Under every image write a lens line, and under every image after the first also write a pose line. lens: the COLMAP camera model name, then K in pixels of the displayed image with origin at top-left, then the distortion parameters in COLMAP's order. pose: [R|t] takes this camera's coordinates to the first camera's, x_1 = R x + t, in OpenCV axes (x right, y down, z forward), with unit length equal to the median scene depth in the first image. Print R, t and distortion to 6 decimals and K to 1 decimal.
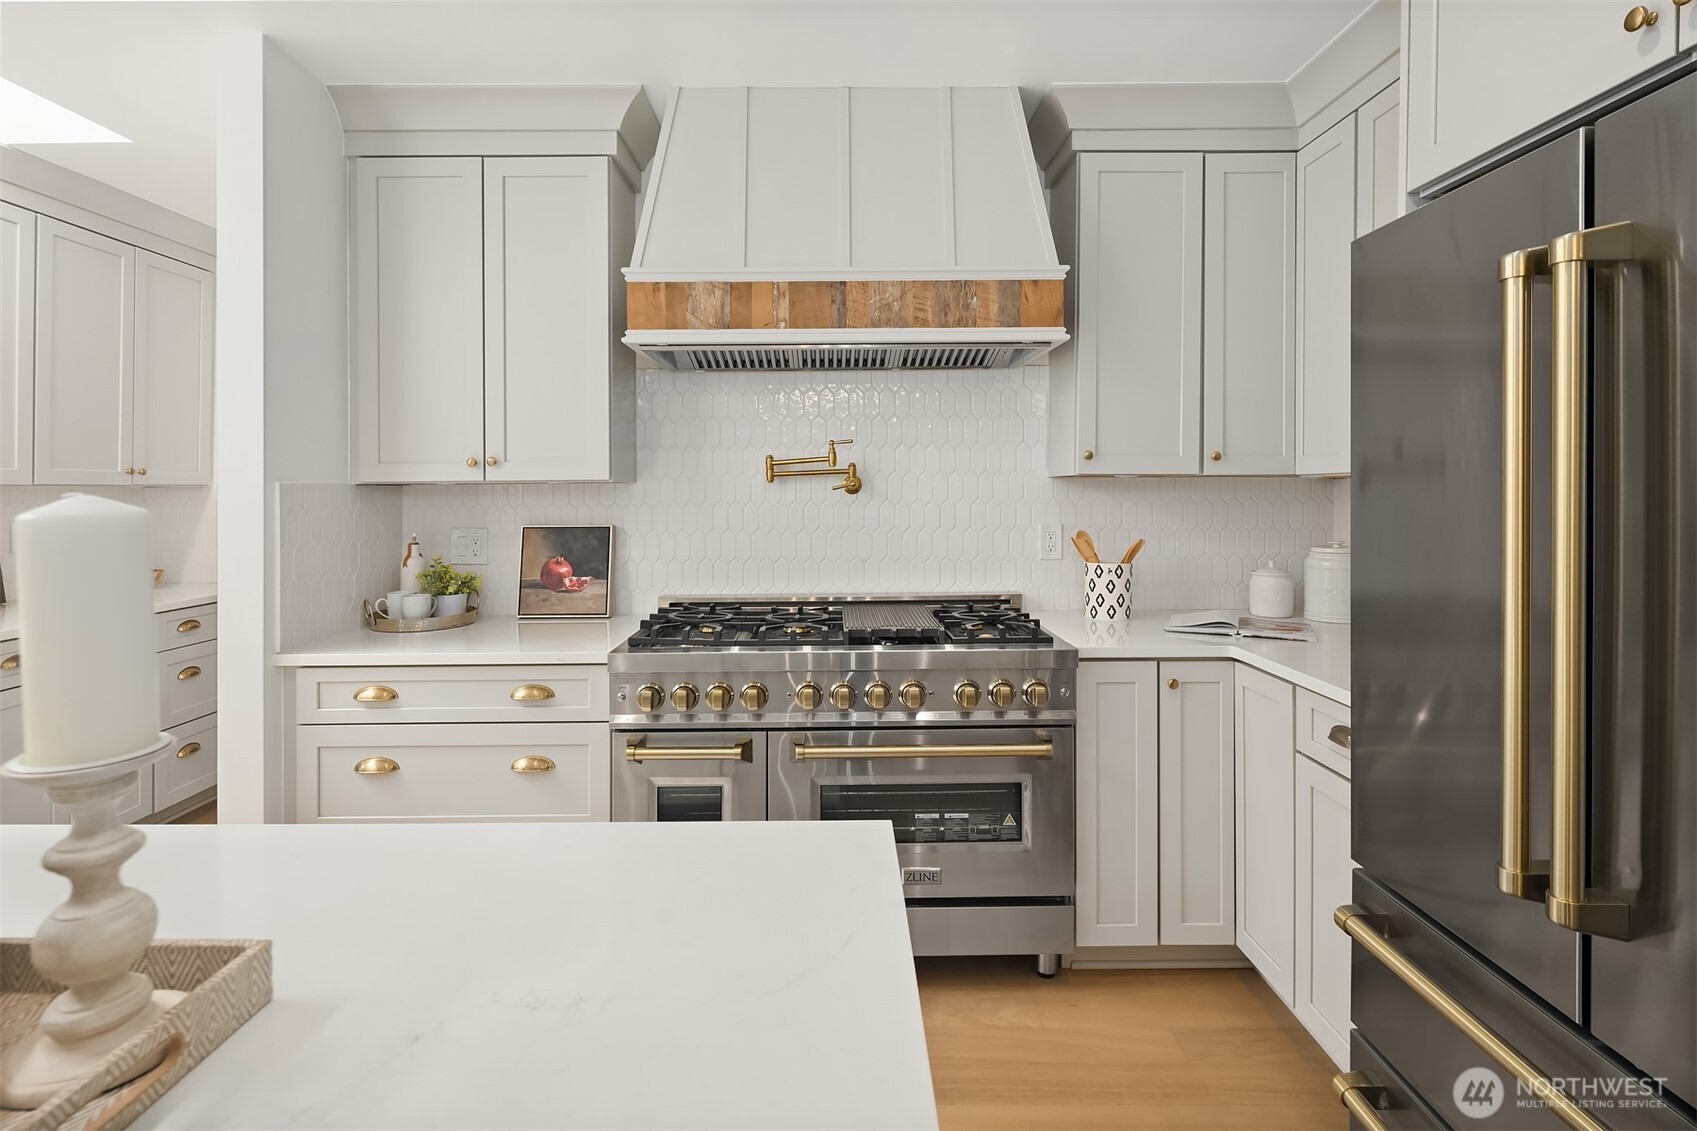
lens RADIAL K [[836.6, 0, 840.2], [0, 836.6, 456.3], [0, 0, 1]] dist [-0.000744, -0.000279]
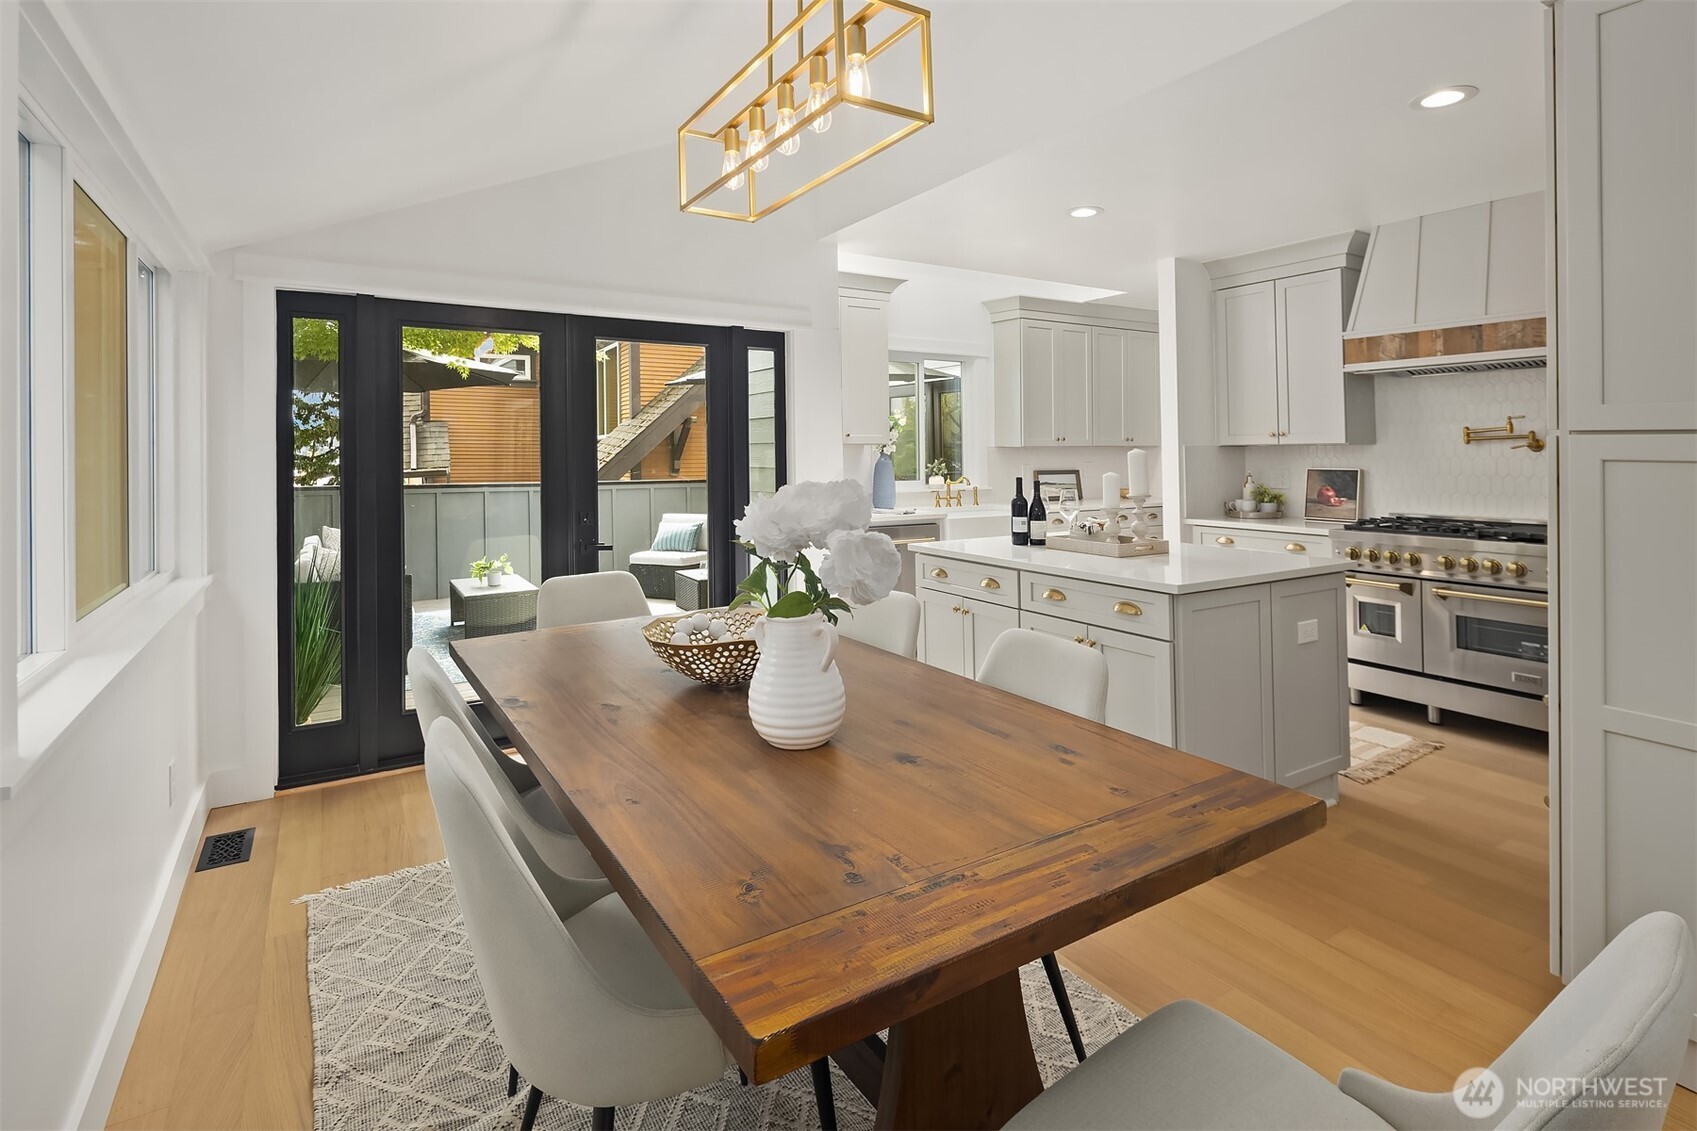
lens RADIAL K [[836.6, 0, 840.2], [0, 836.6, 456.3], [0, 0, 1]] dist [-0.000744, -0.000279]
pose [[0.529613, 0.009281, -0.848189, 0.702835], [0.031360, 0.999042, 0.030512, -0.034436], [0.847660, -0.042759, 0.528814, -0.923990]]
